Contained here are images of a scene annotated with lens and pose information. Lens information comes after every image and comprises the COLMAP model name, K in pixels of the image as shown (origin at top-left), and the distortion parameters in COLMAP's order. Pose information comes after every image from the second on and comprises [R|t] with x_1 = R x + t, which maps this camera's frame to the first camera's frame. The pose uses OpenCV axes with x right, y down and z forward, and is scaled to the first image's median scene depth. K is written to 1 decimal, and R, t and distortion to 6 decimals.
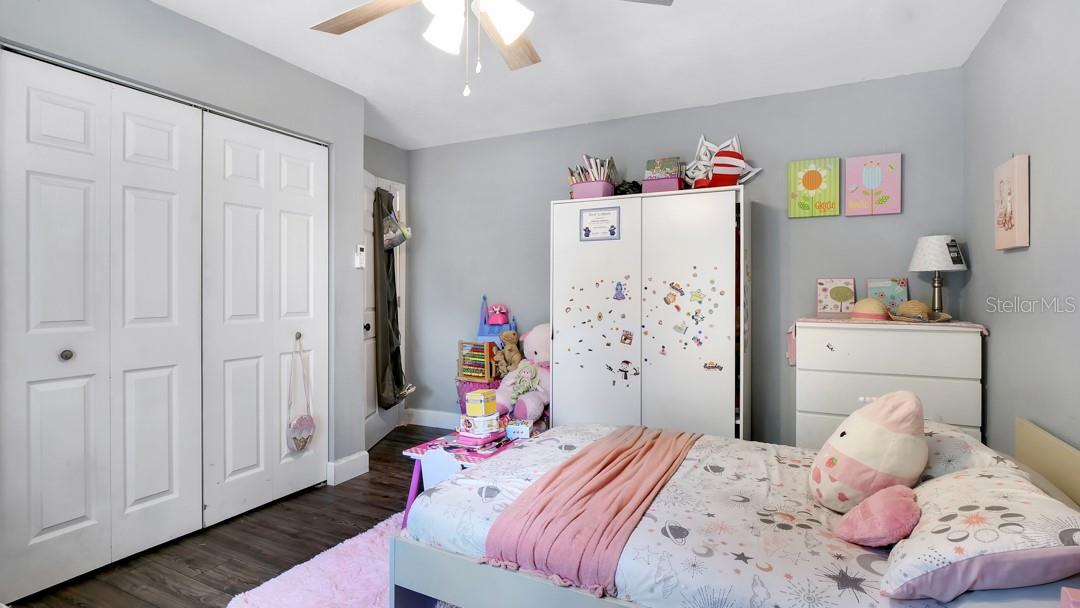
lens RADIAL K [[534.6, 0, 537.4], [0, 534.6, 294.1], [0, 0, 1]] dist [-0.018537, 0.001911]
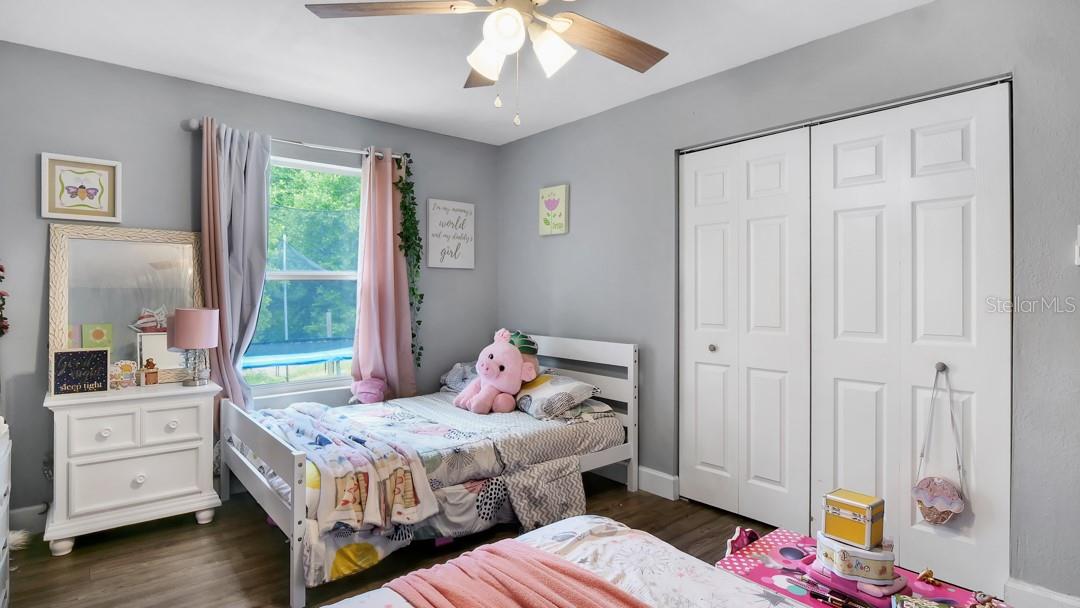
lens RADIAL K [[534.6, 0, 538.1], [0, 534.6, 304.9], [0, 0, 1]] dist [-0.018537, 0.001911]
pose [[-0.403379, -0.003624, -0.915026, 0.522532], [-0.015537, 0.999875, 0.002889, 0.000950], [0.914901, 0.015382, -0.403385, 0.957283]]
